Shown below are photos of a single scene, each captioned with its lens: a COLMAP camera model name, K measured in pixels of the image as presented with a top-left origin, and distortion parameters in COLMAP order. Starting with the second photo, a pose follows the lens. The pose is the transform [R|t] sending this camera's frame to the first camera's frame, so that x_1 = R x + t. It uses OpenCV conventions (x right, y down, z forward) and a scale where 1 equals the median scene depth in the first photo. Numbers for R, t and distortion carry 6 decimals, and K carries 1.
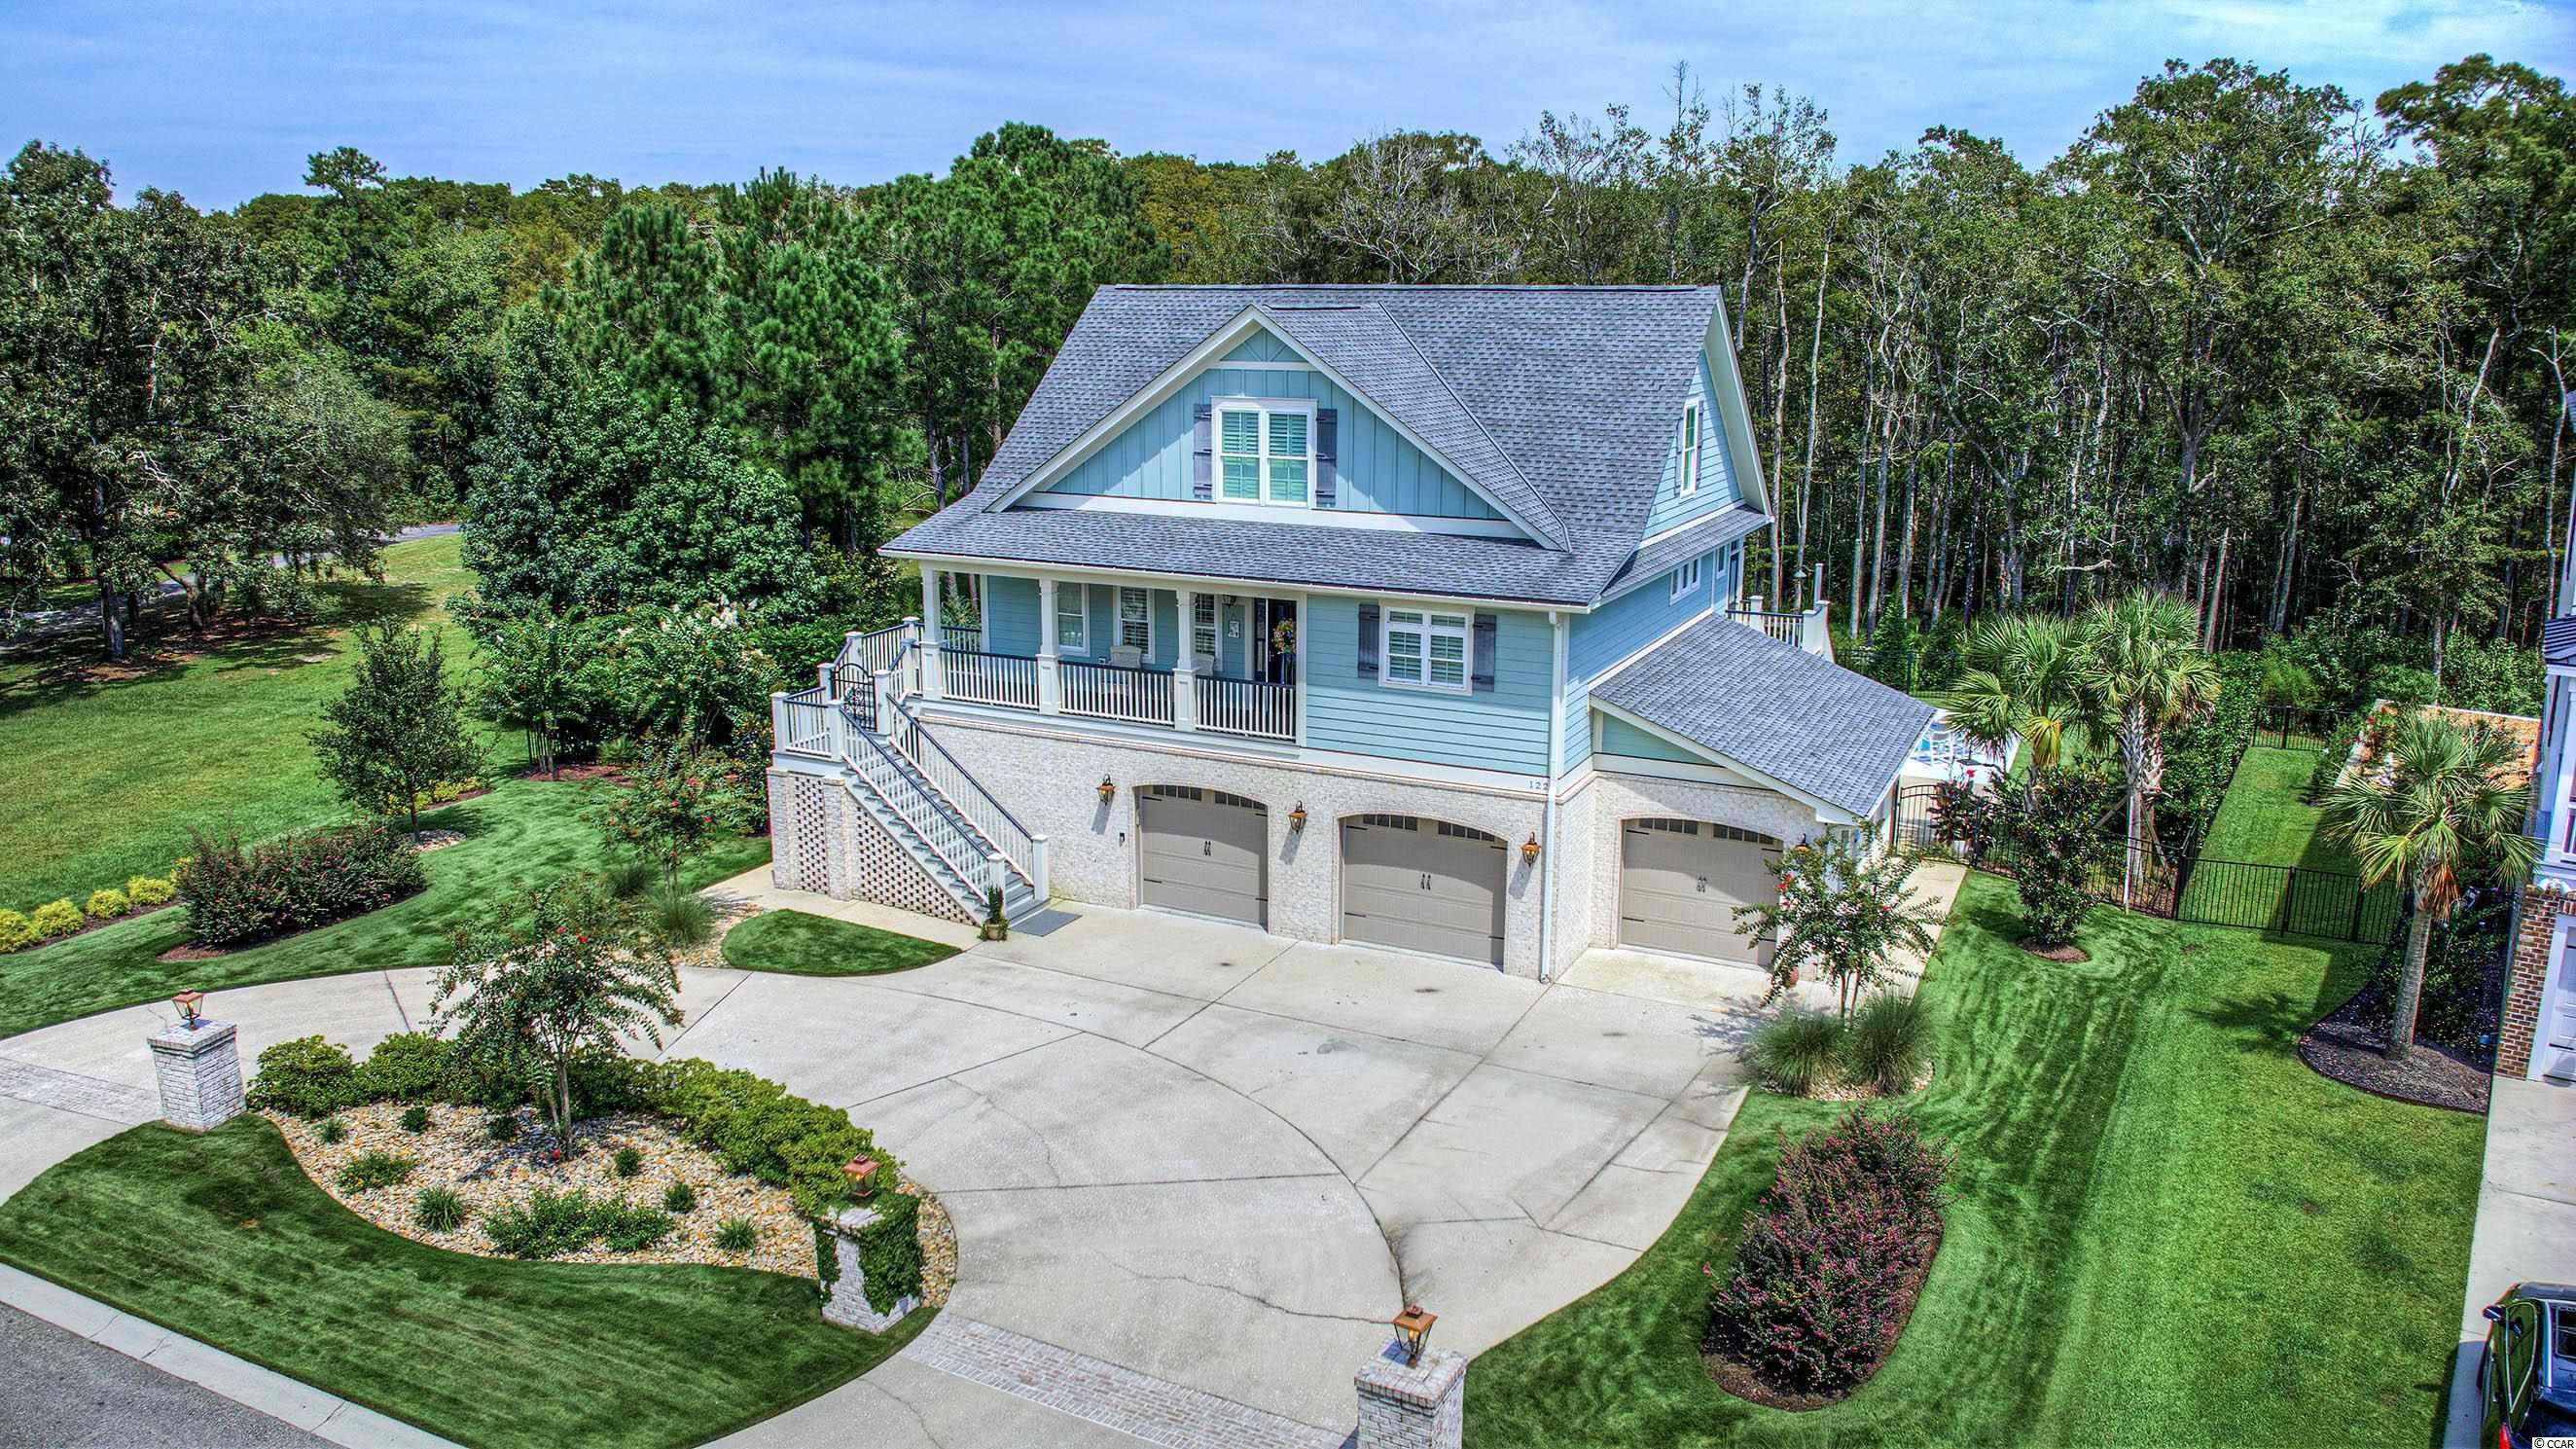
lens RADIAL K [[1827.9, 0, 1288.6], [0, 1827.9, 709.6], [0, 0, 1]] dist [-0.009699, -0.000768]
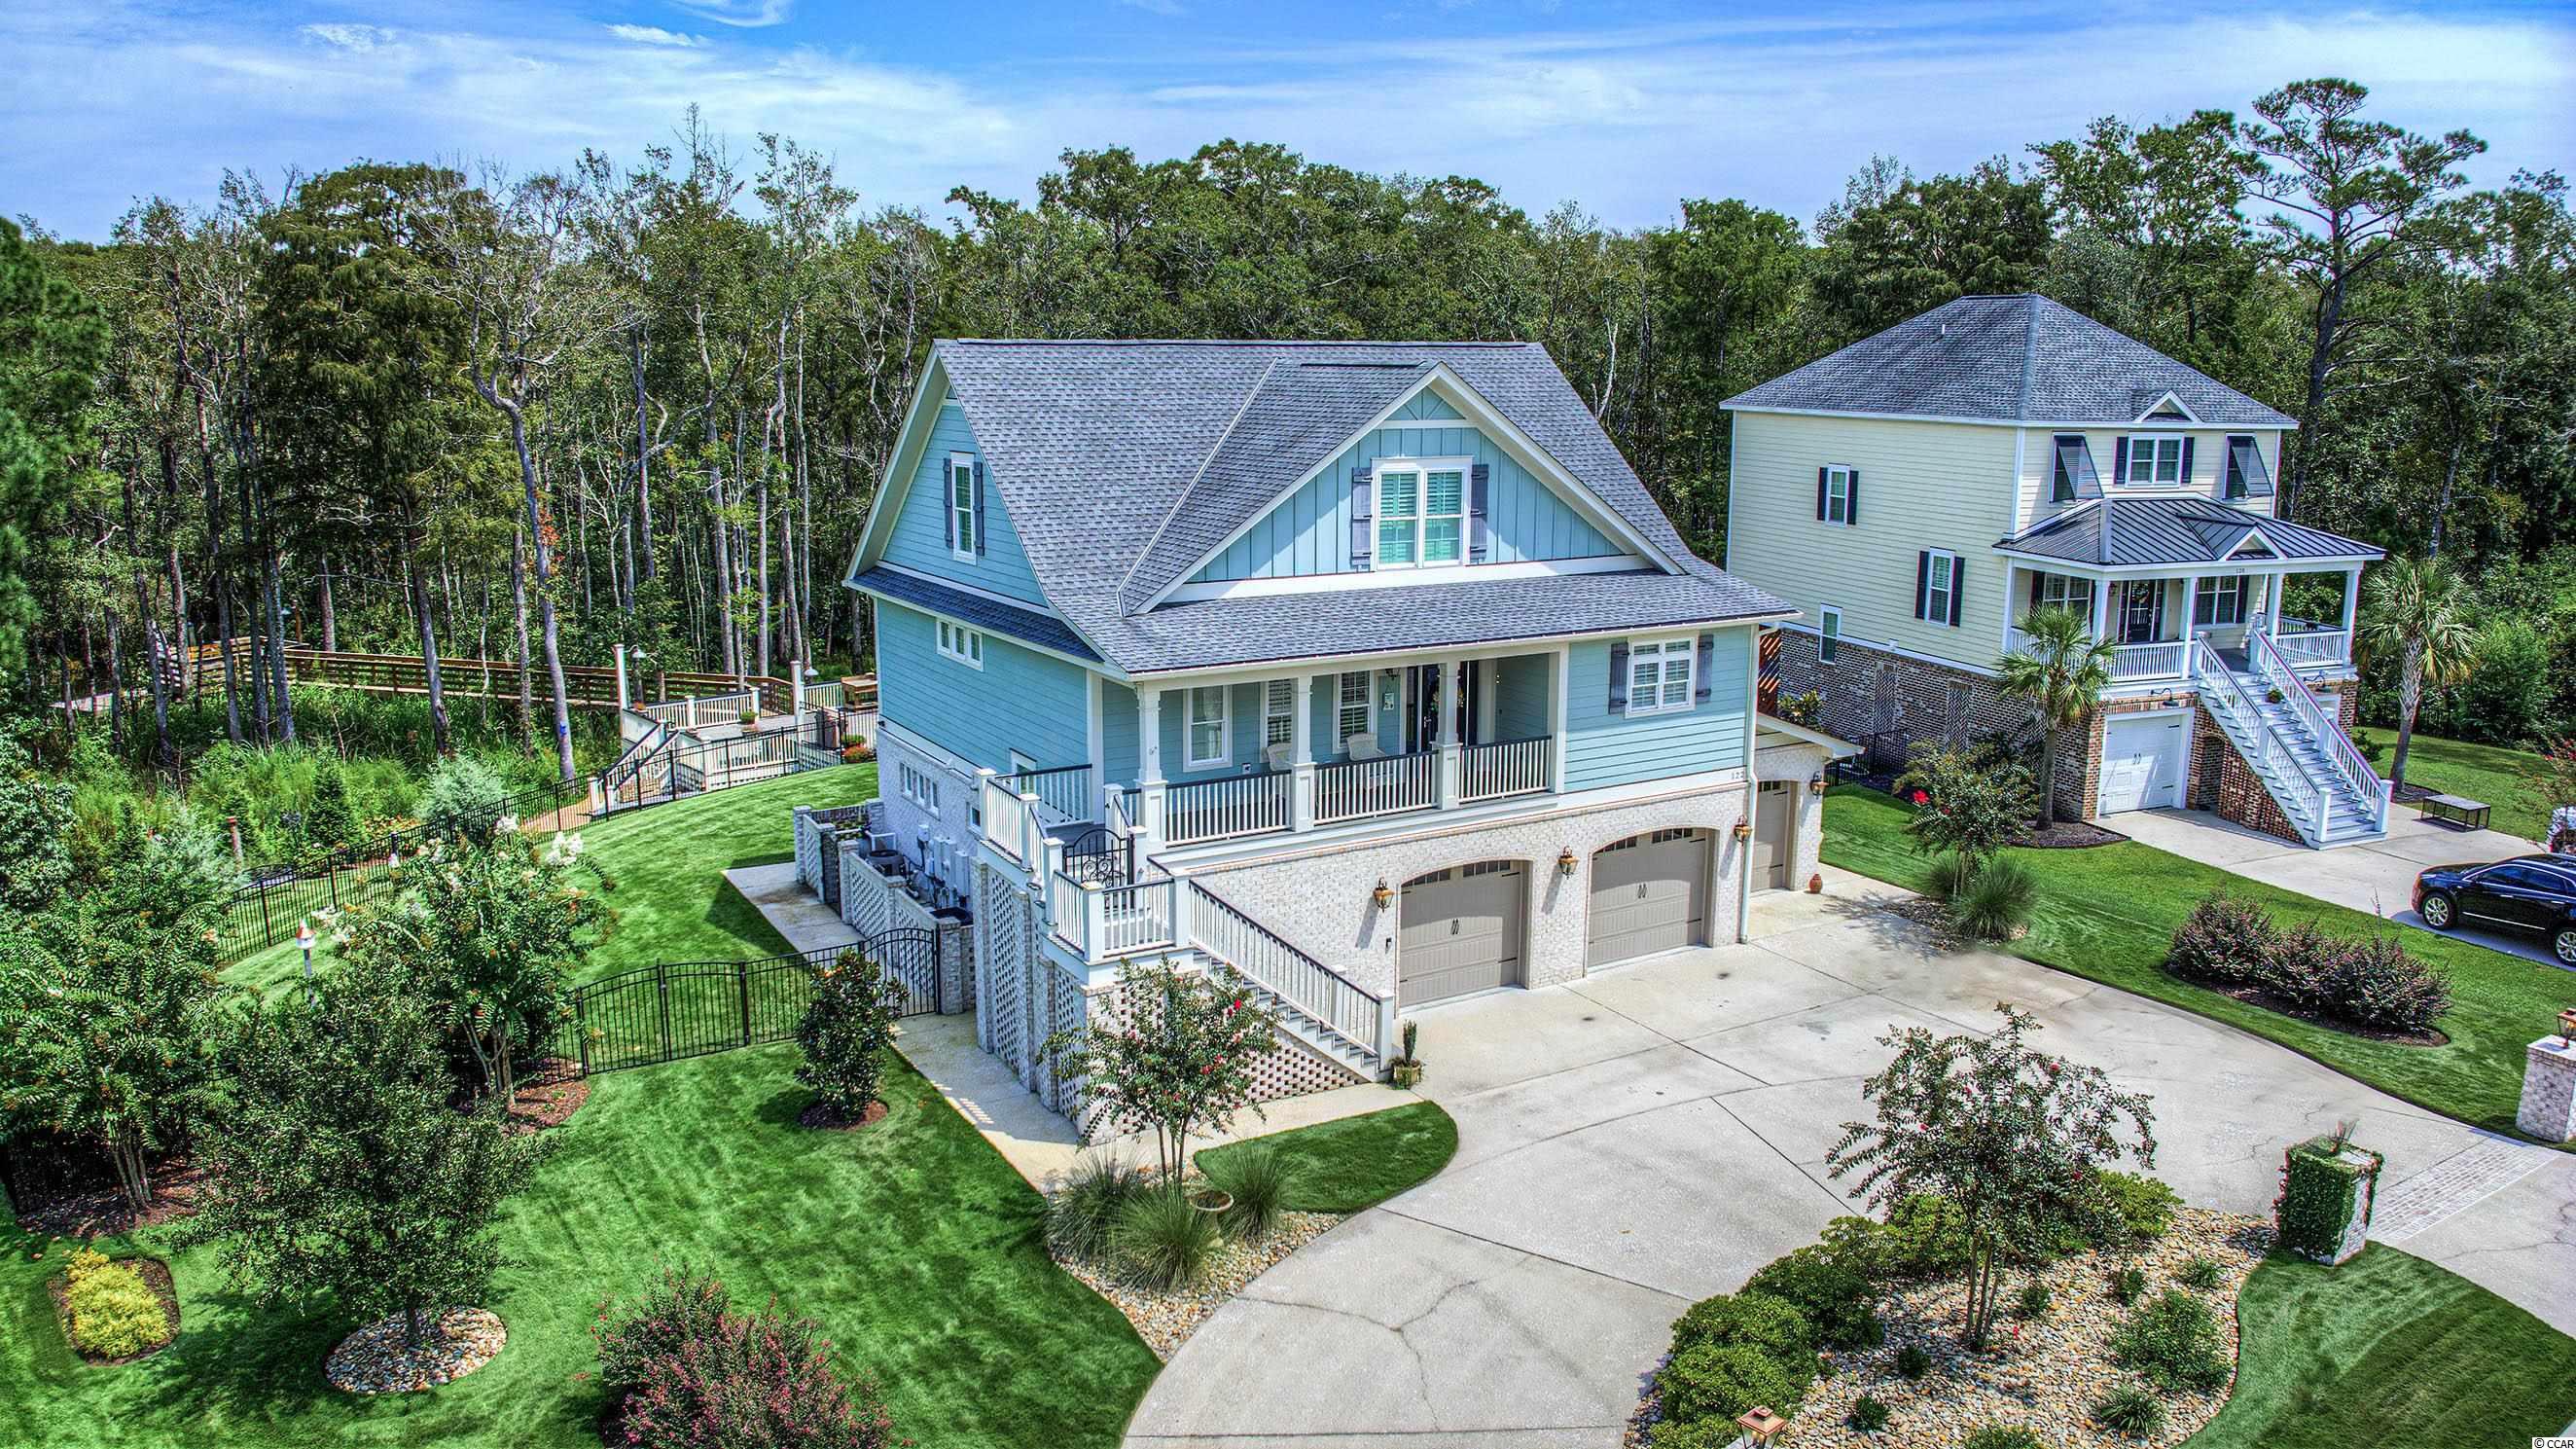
lens RADIAL K [[1827.9, 0, 1287.8], [0, 1827.9, 738.5], [0, 0, 1]] dist [-0.009699, -0.000768]
pose [[0.531034, -0.173460, 0.829406, -0.885938], [0.186033, 0.978808, 0.085596, -0.121704], [-0.826677, 0.108842, 0.552049, 0.544764]]
